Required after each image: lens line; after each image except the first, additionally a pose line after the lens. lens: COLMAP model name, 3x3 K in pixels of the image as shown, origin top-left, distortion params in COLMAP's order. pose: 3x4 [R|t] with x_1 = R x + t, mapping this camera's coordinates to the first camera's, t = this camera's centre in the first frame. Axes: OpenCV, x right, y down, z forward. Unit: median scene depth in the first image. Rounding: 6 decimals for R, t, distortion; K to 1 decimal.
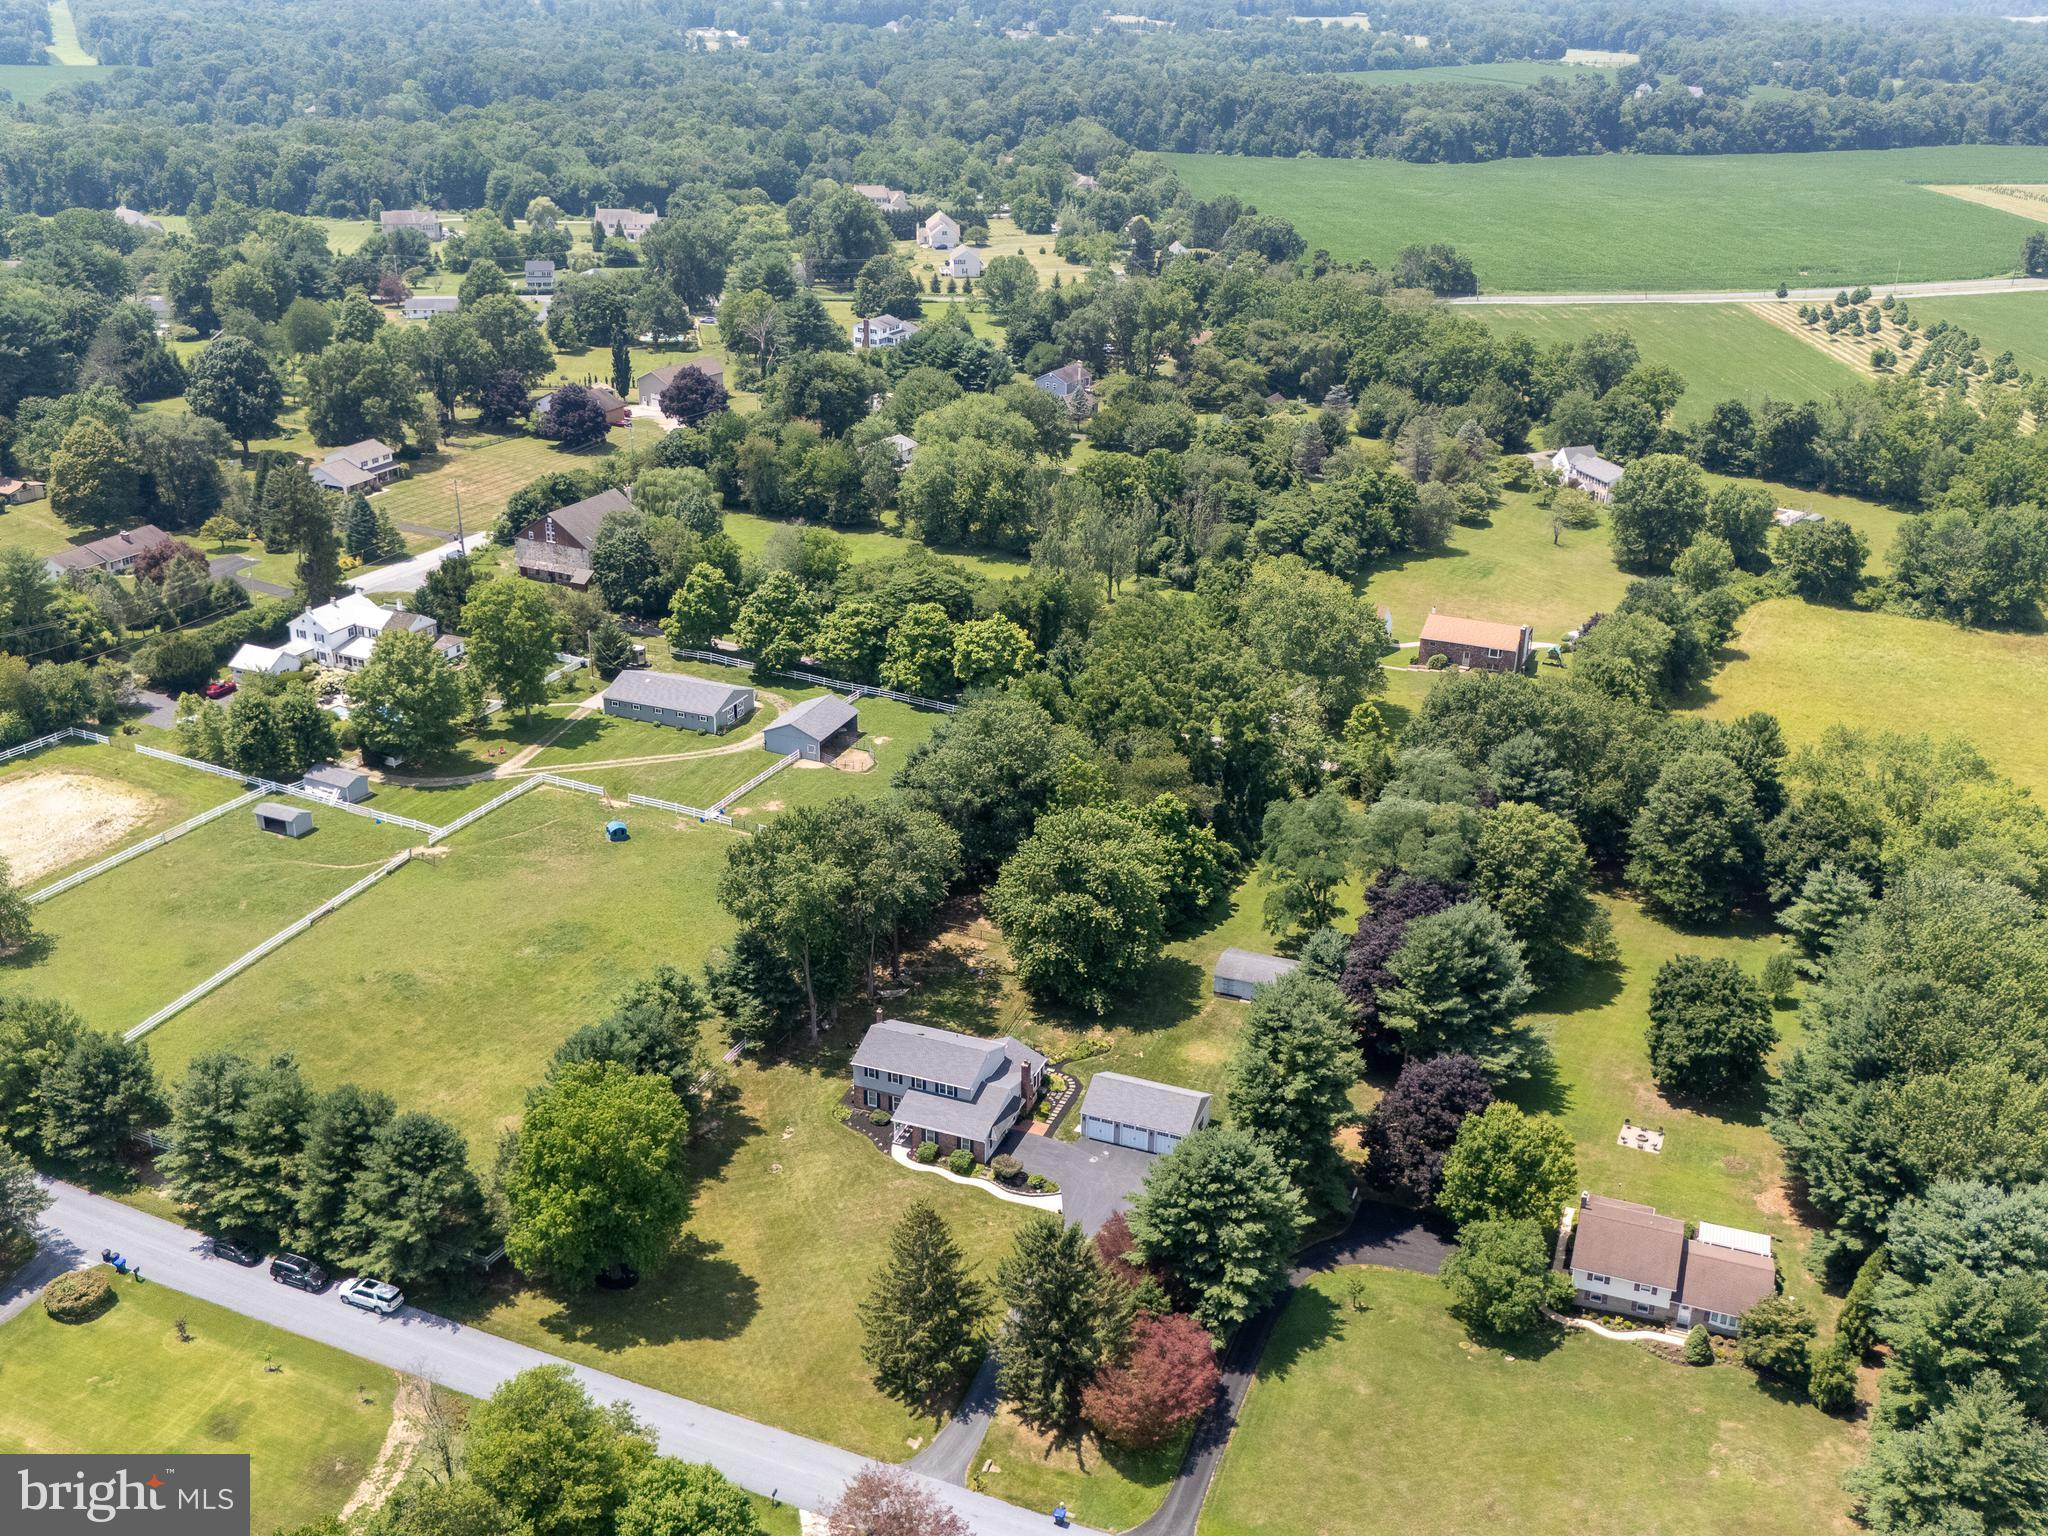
lens RADIAL K [[2012.6, 0, 1030.0], [0, 2012.6, 750.9], [0, 0, 1]] dist [0.125667, -0.242953]
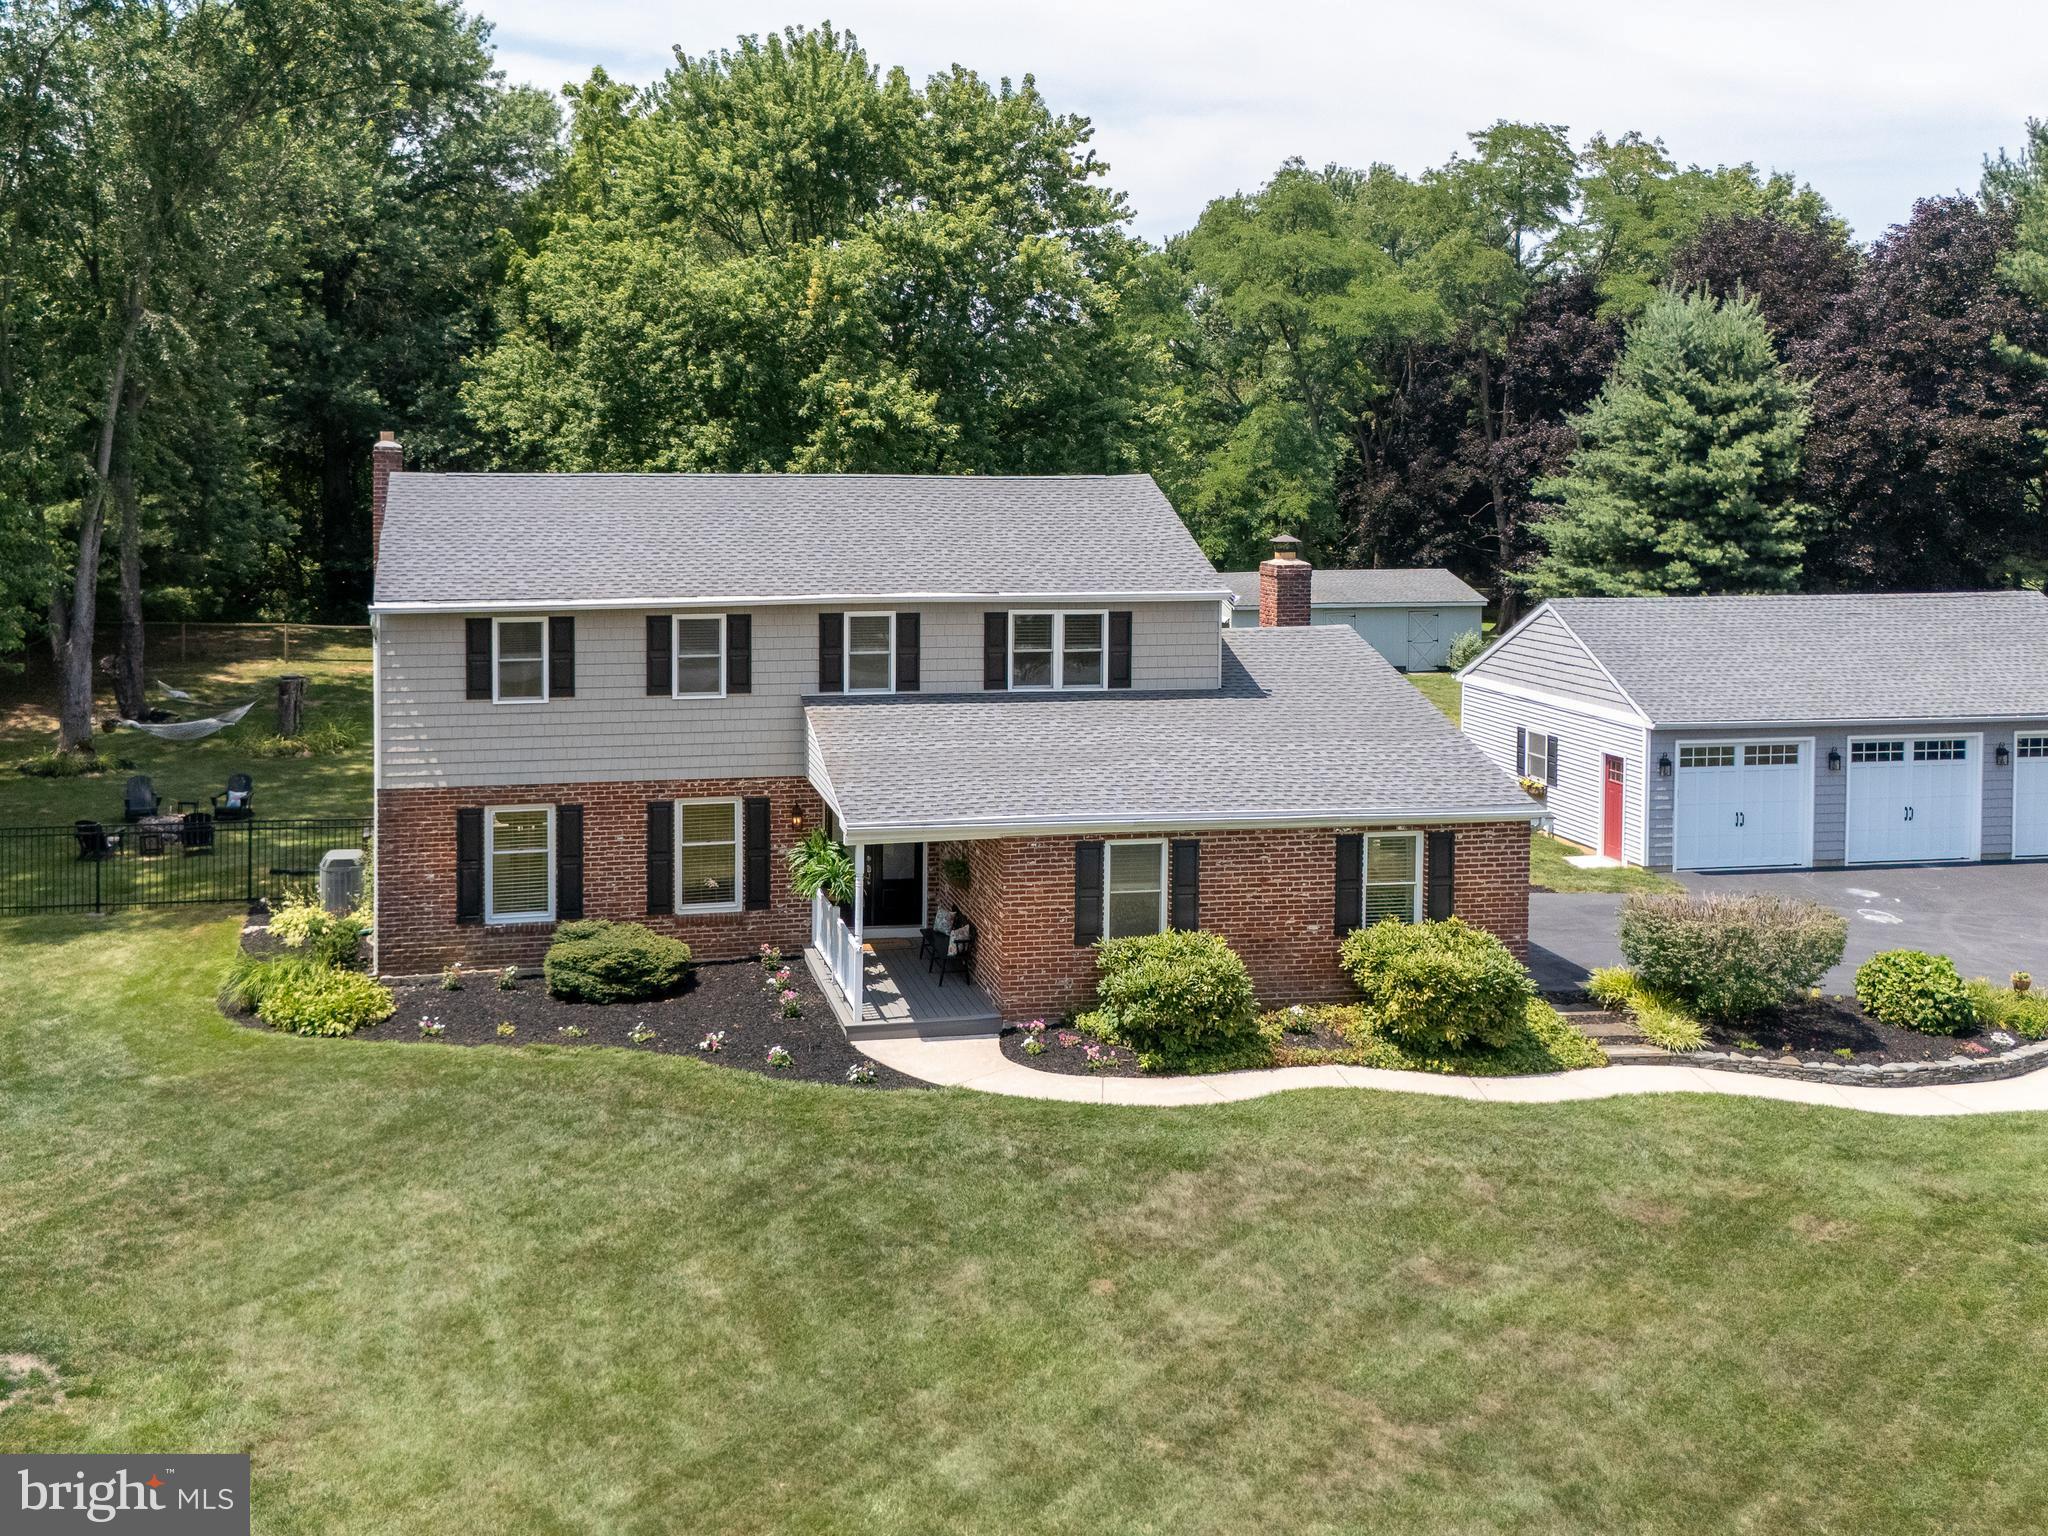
lens RADIAL K [[2085.1, 0, 909.2], [0, 2085.1, 547.9], [0, 0, 1]] dist [0.054318, -0.045018]
pose [[0.845118, -0.038532, 0.533189, -0.092427], [0.210285, 0.940953, -0.265307, 0.135545], [-0.491483, 0.336337, 0.803319, 0.589144]]
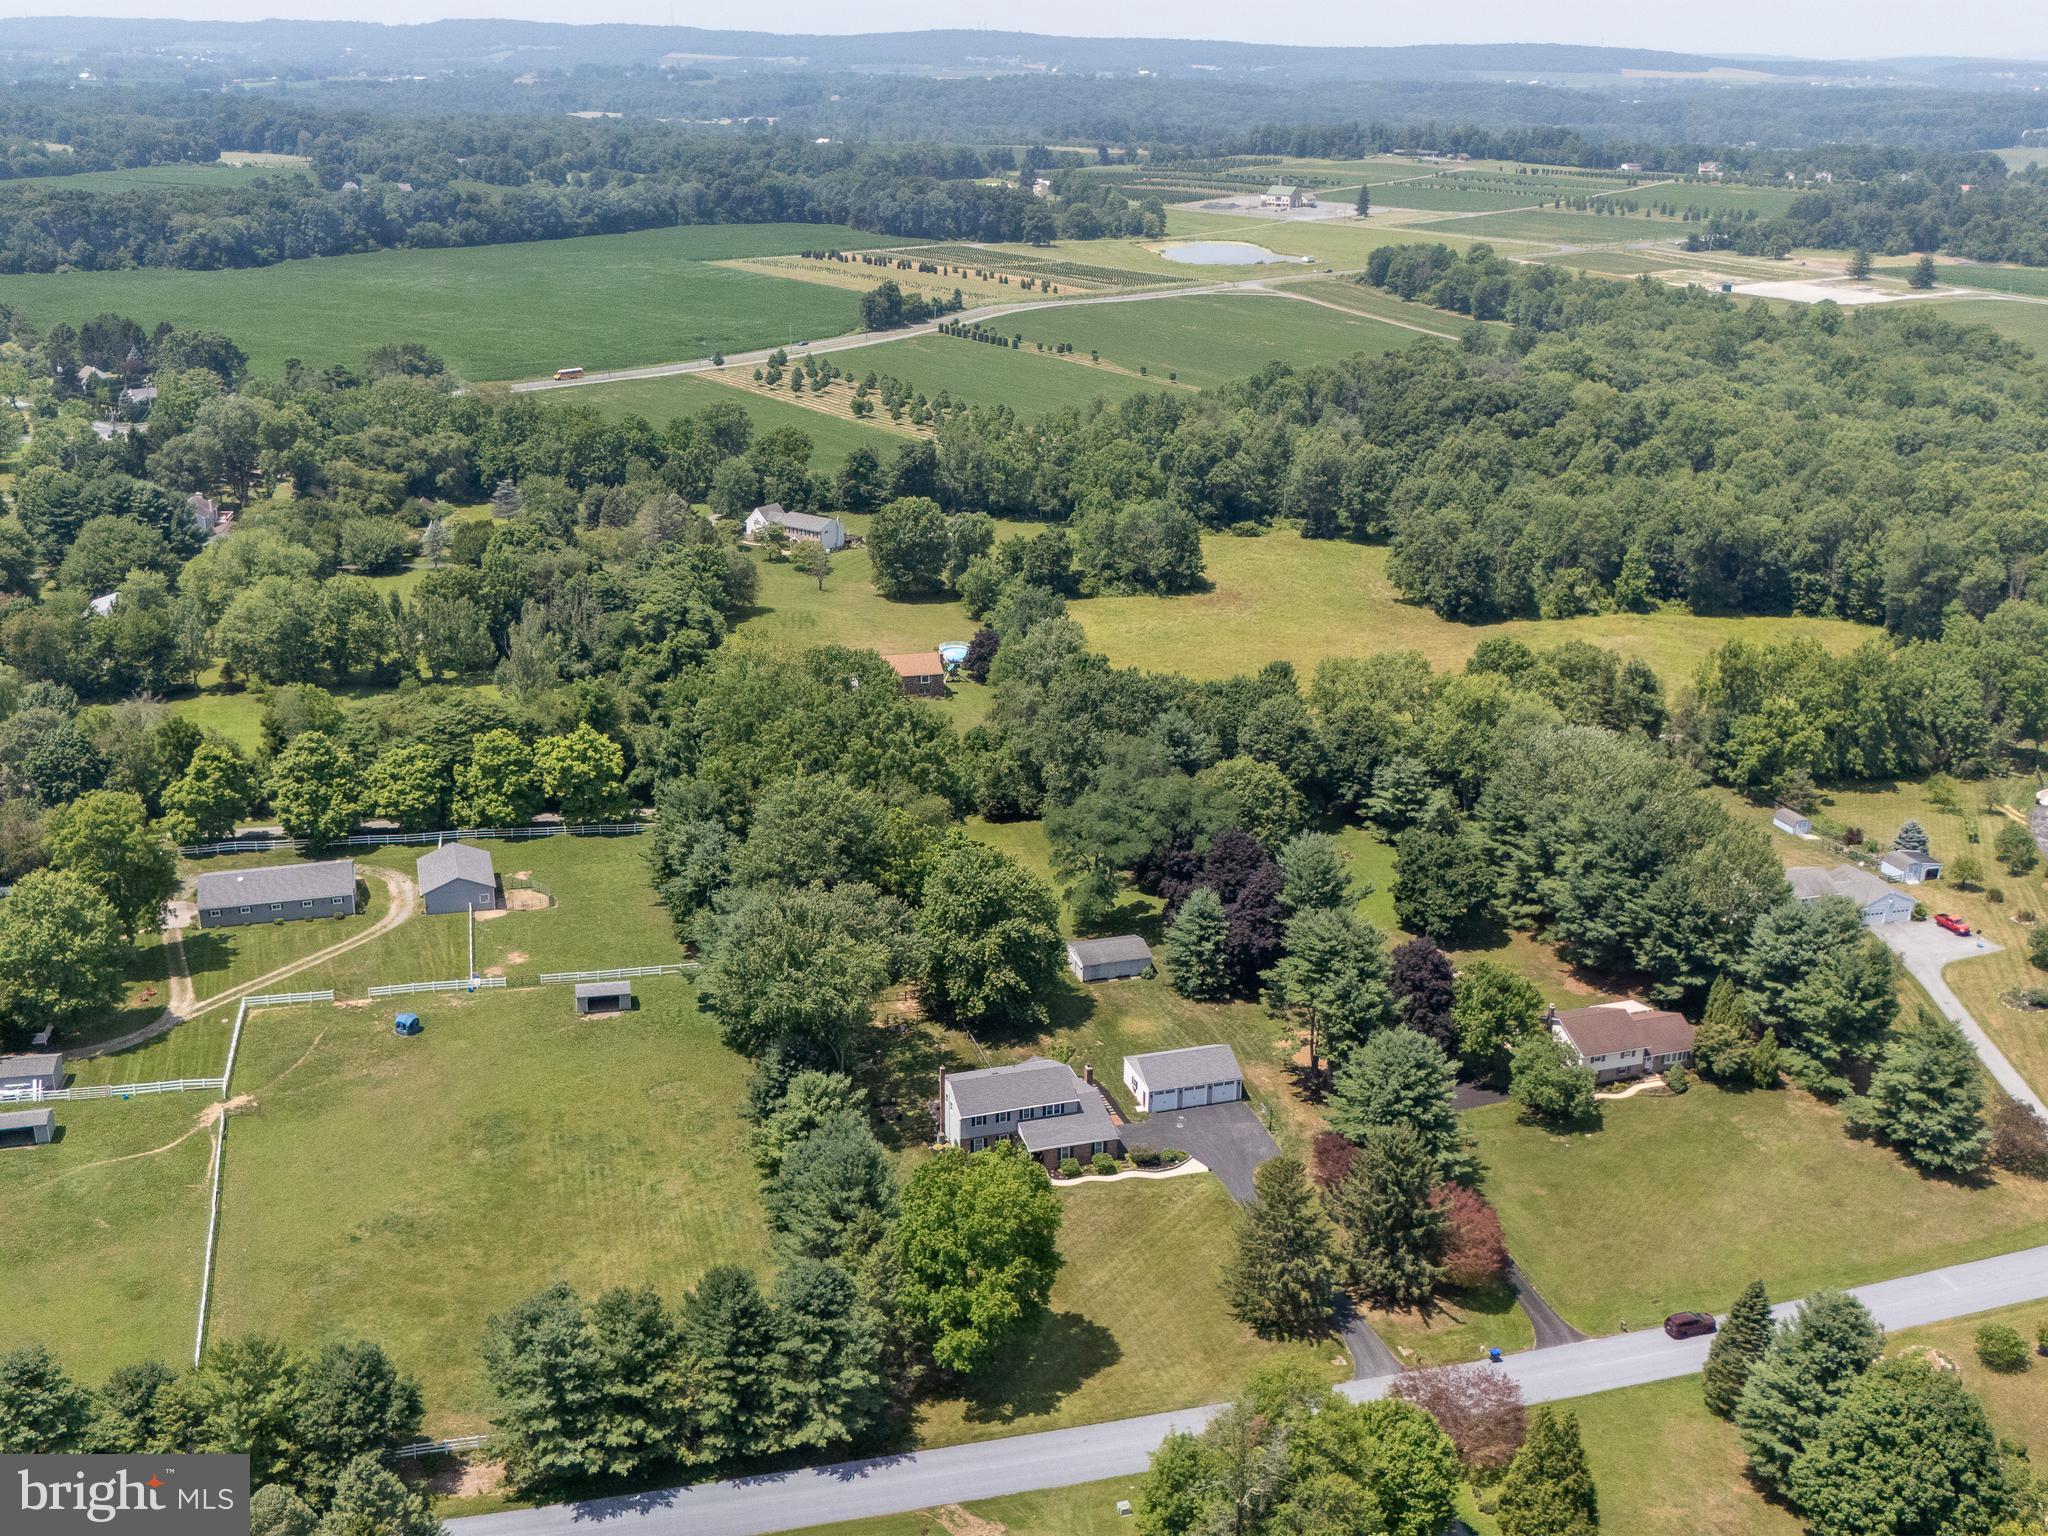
lens RADIAL K [[2012.6, 0, 1030.0], [0, 2012.6, 750.9], [0, 0, 1]] dist [0.125667, -0.242953]
pose [[0.776127, -0.211484, 0.594055, -0.436673], [0.236913, 0.970860, 0.036101, -0.039523], [-0.584379, 0.112720, 0.803614, 0.084122]]
